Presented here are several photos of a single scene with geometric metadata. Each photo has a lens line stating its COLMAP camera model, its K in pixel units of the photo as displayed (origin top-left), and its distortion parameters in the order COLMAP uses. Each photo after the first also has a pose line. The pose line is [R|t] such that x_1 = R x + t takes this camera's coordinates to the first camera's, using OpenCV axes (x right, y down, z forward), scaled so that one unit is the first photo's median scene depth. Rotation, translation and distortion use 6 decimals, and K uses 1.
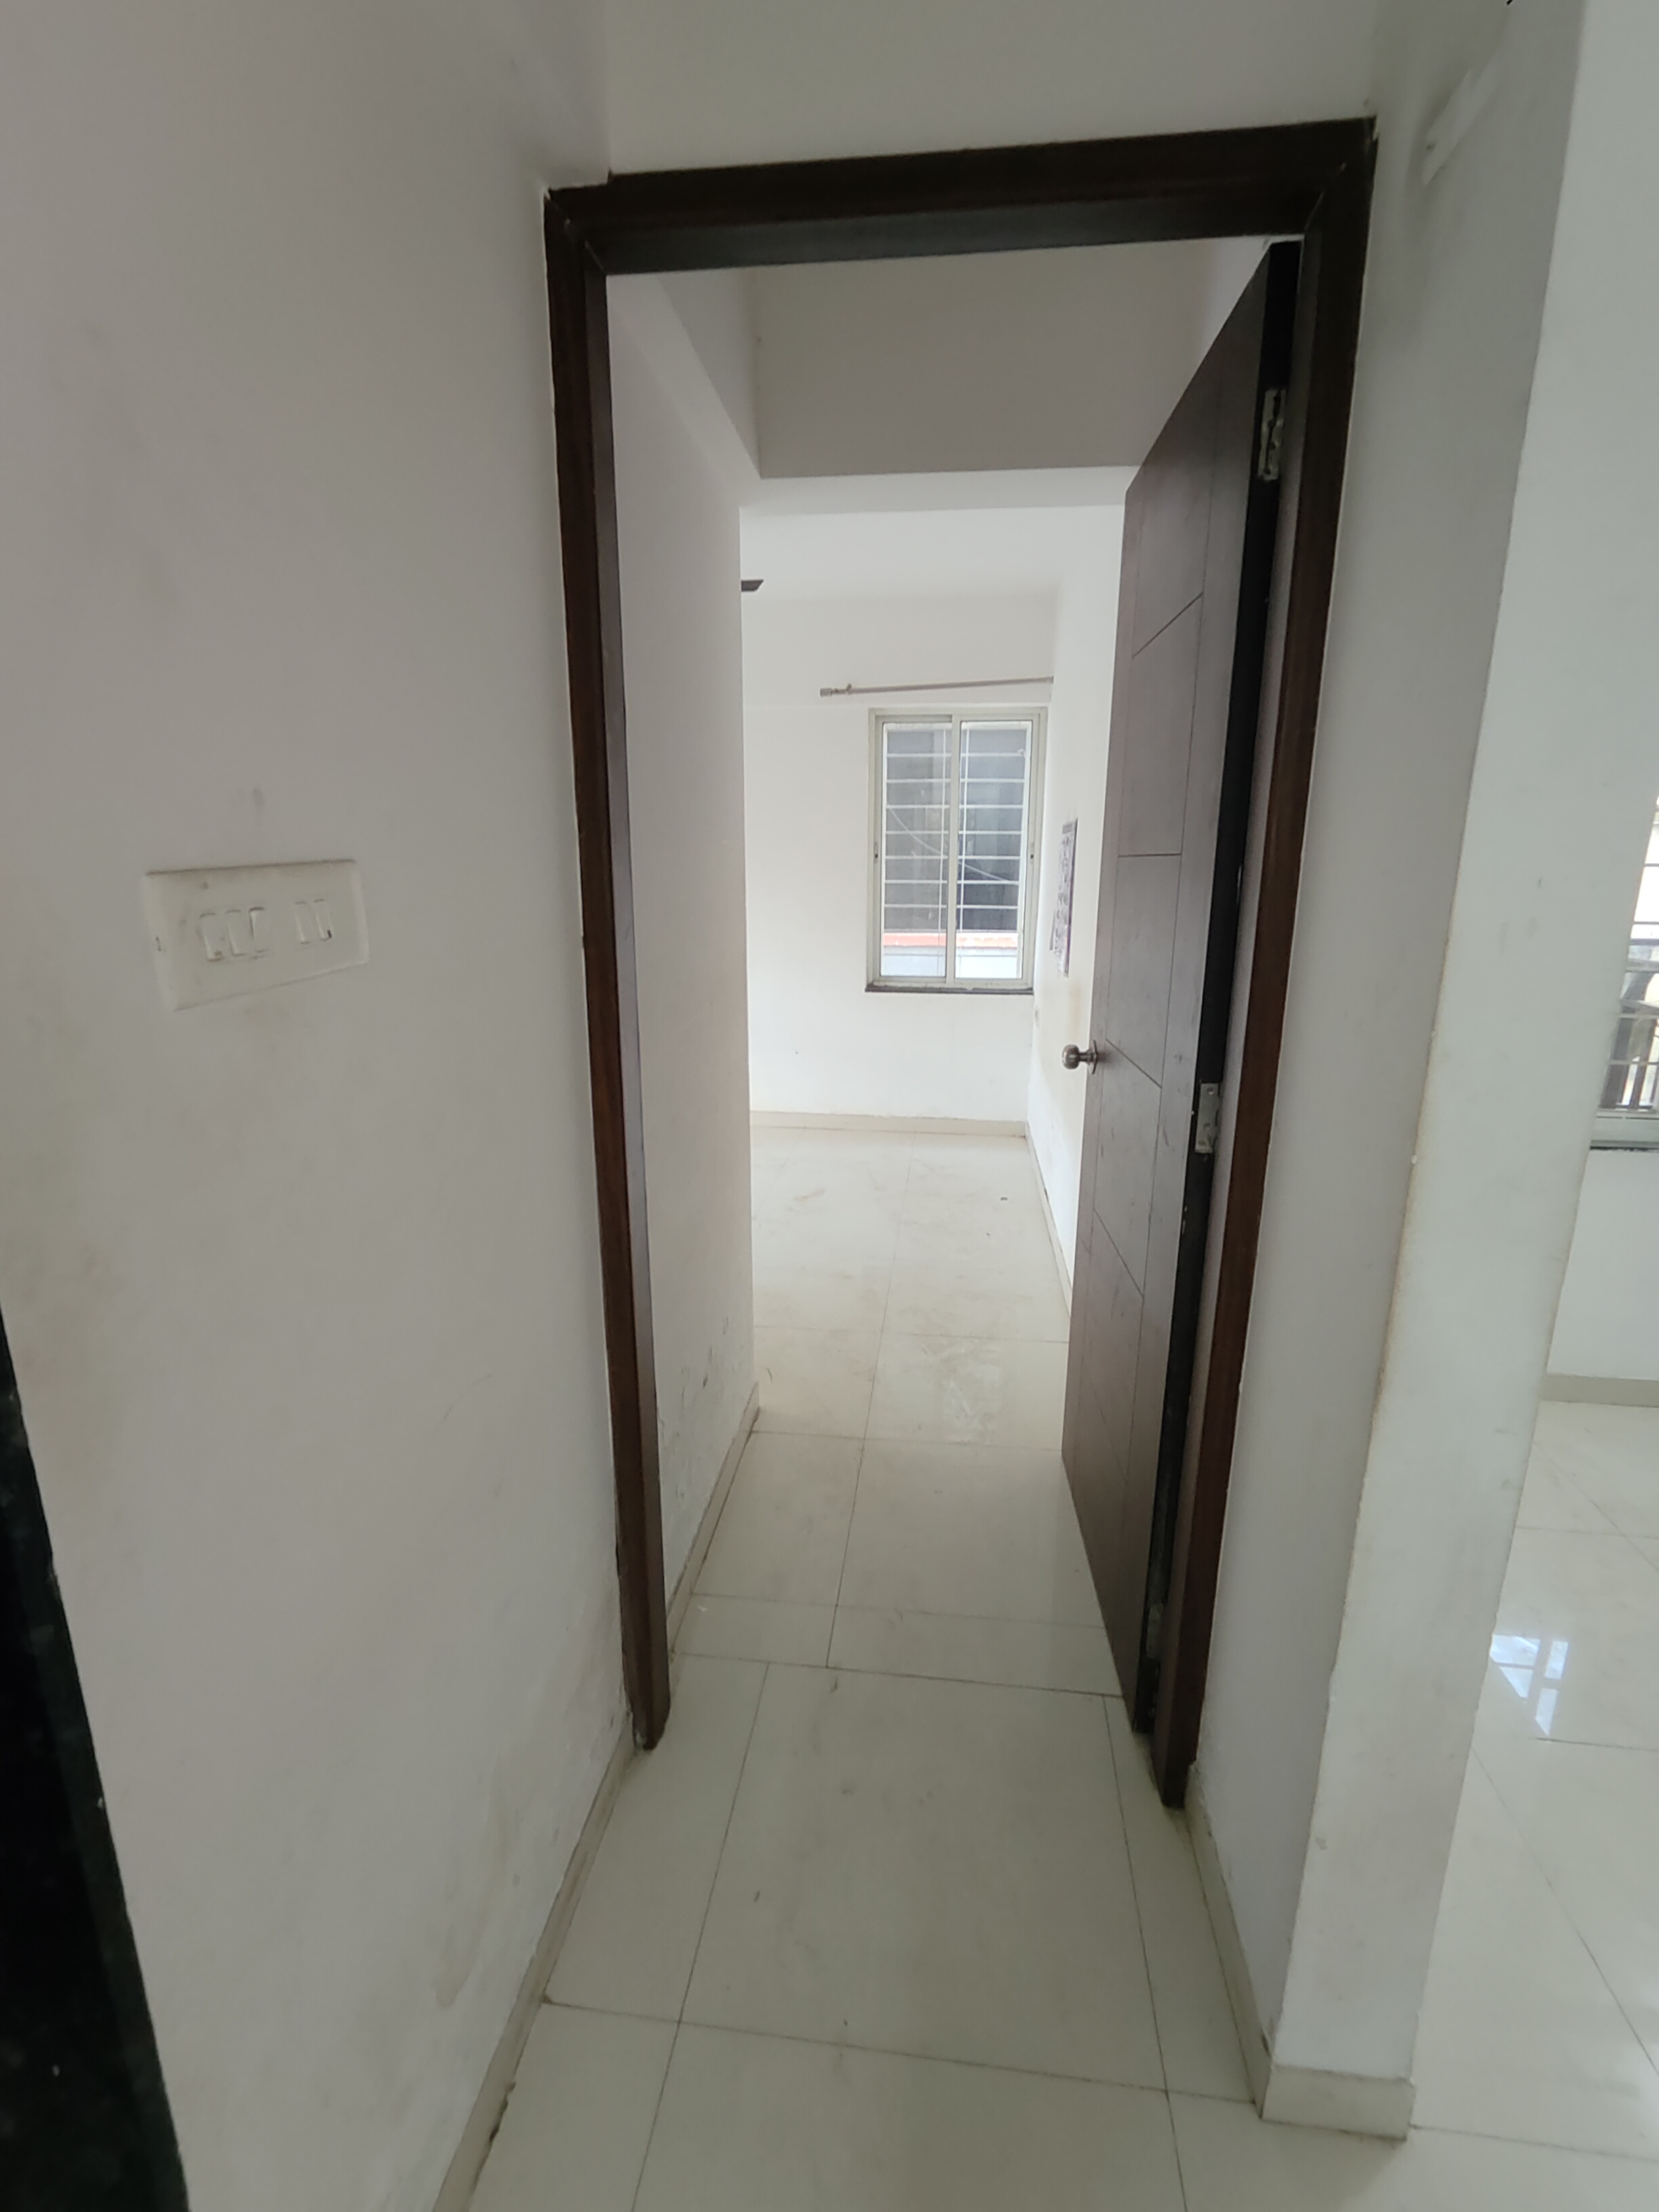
lens RADIAL K [[1019.8, 0, 833.2], [0, 1019.8, 1111.4], [0, 0, 1]] dist [-0.002408, -0.000011]
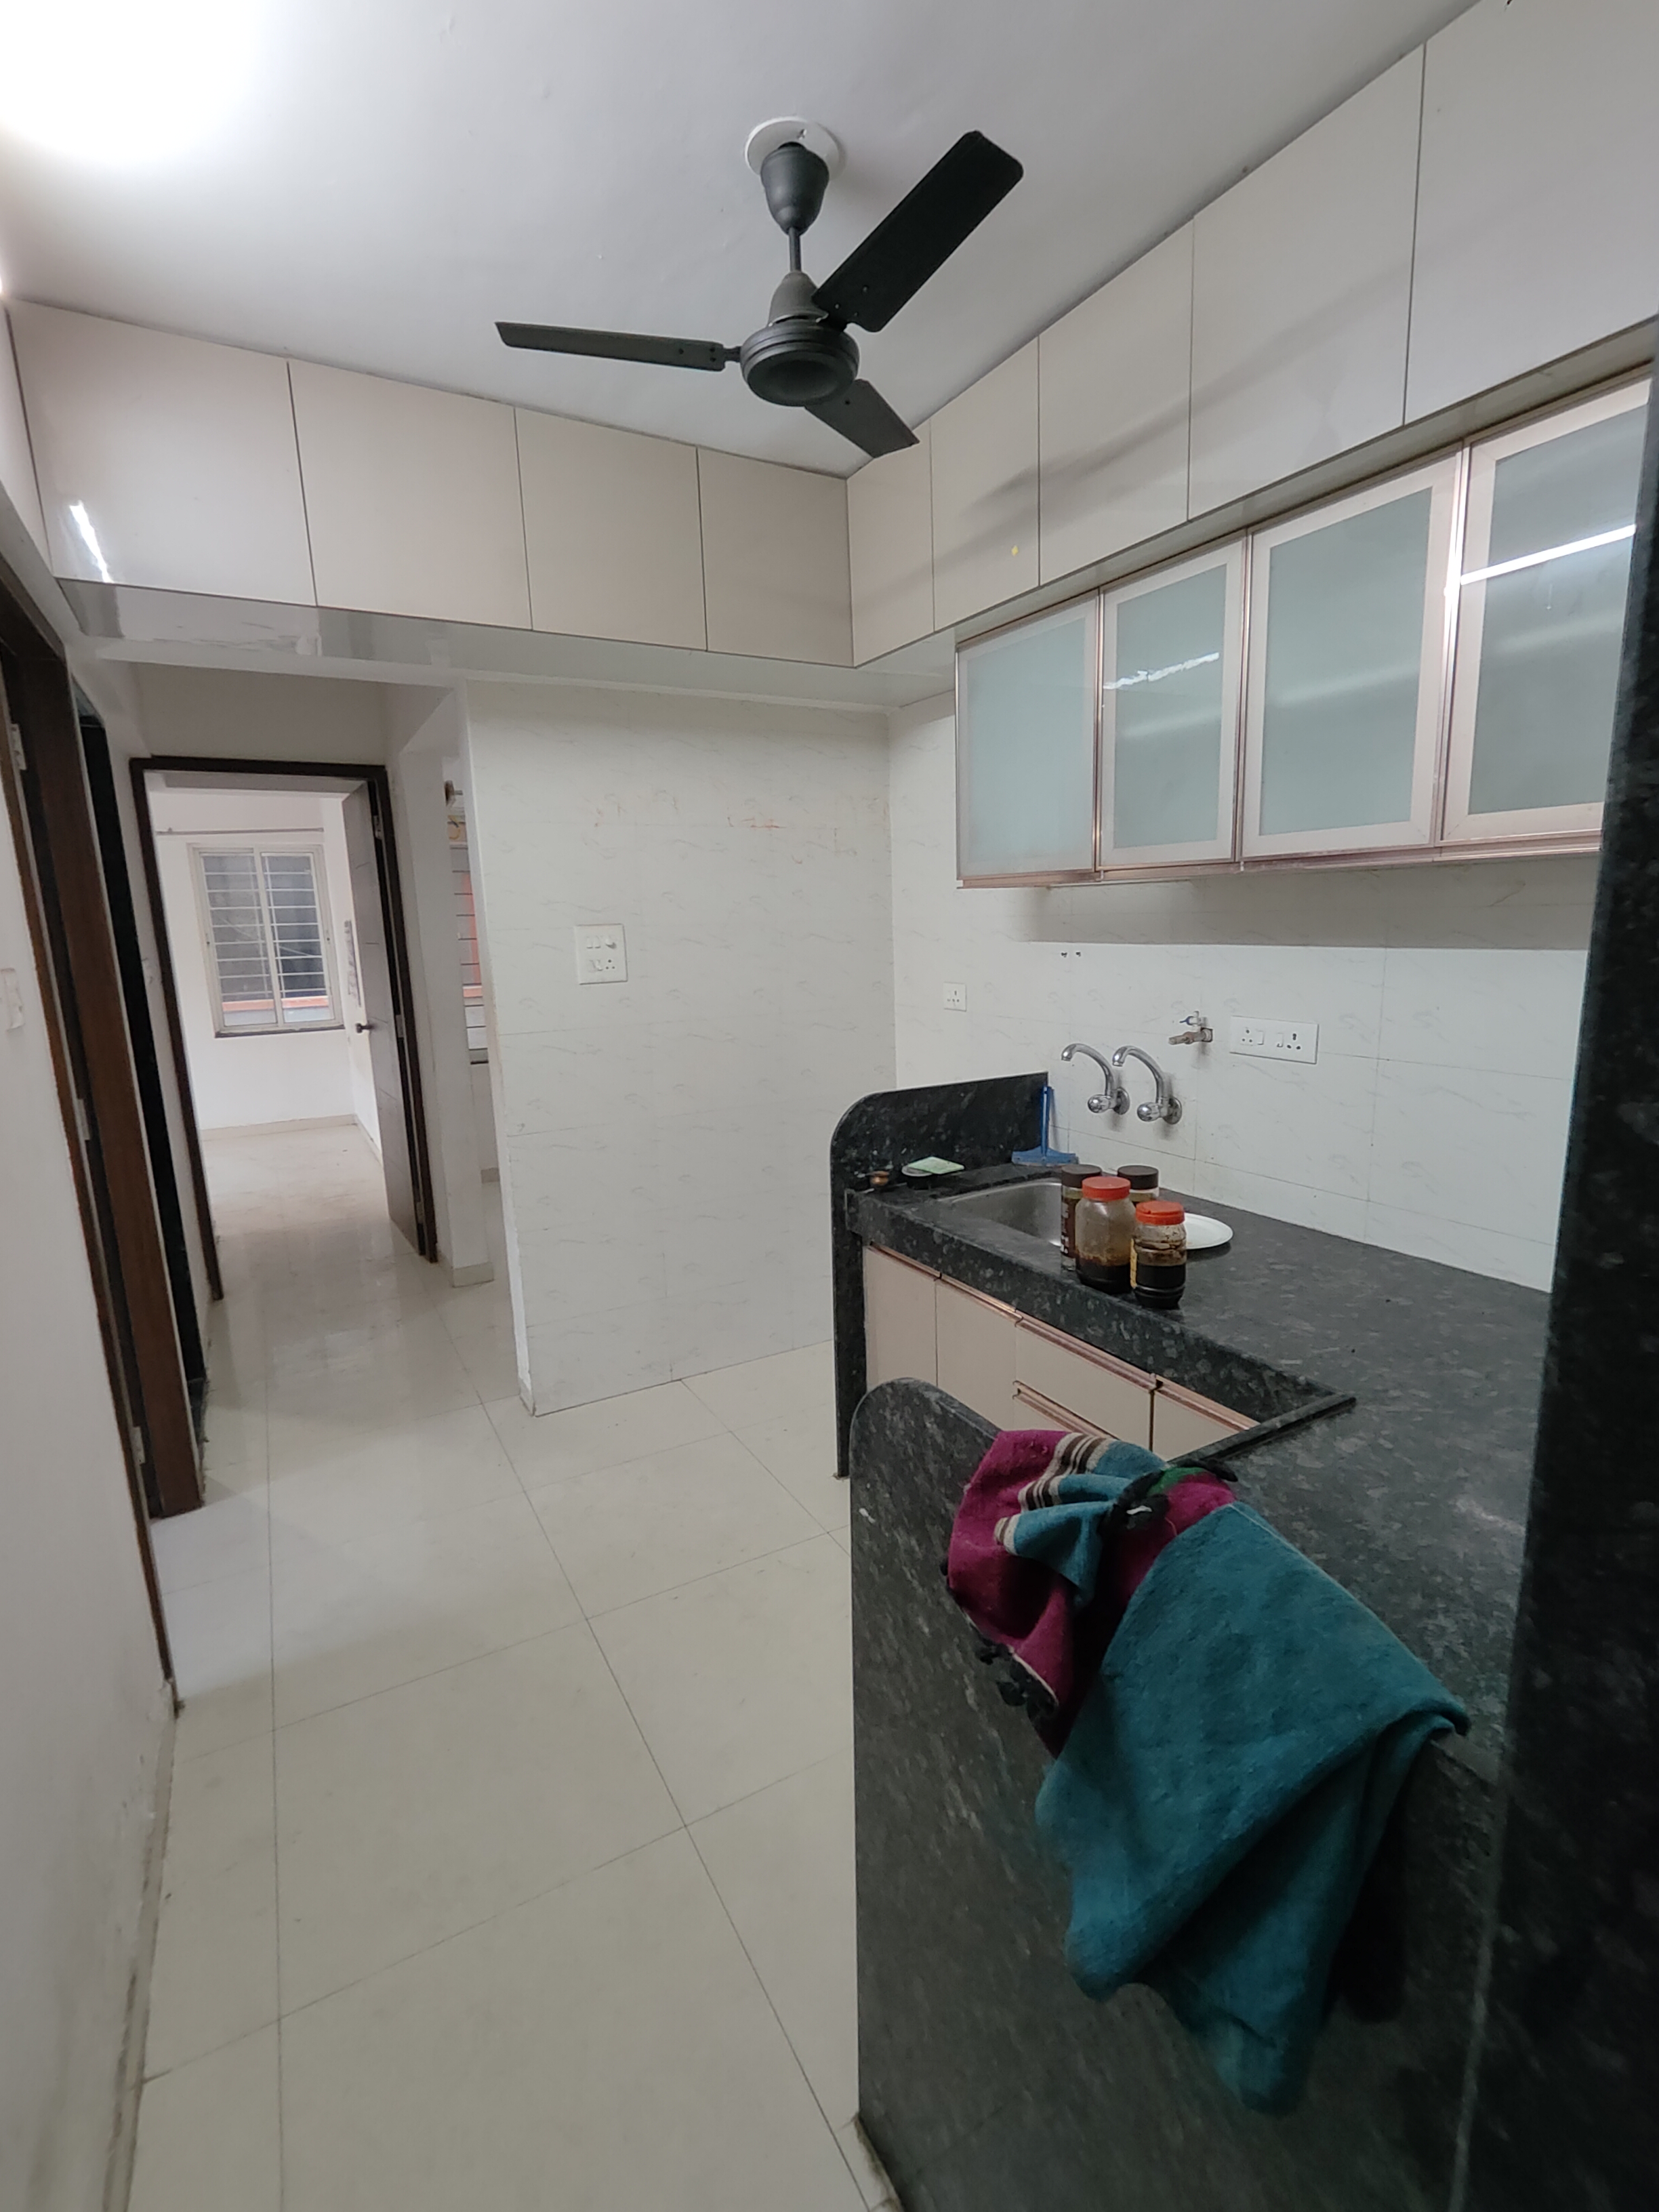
lens RADIAL K [[1019.8, 0, 847.5], [0, 1019.8, 1108.4], [0, 0, 1]] dist [-0.002408, -0.000011]
pose [[0.796616, -0.138738, 0.588349, -0.113204], [0.176744, 0.984230, -0.007217, 0.141312], [-0.578070, 0.109736, 0.808575, -0.626150]]
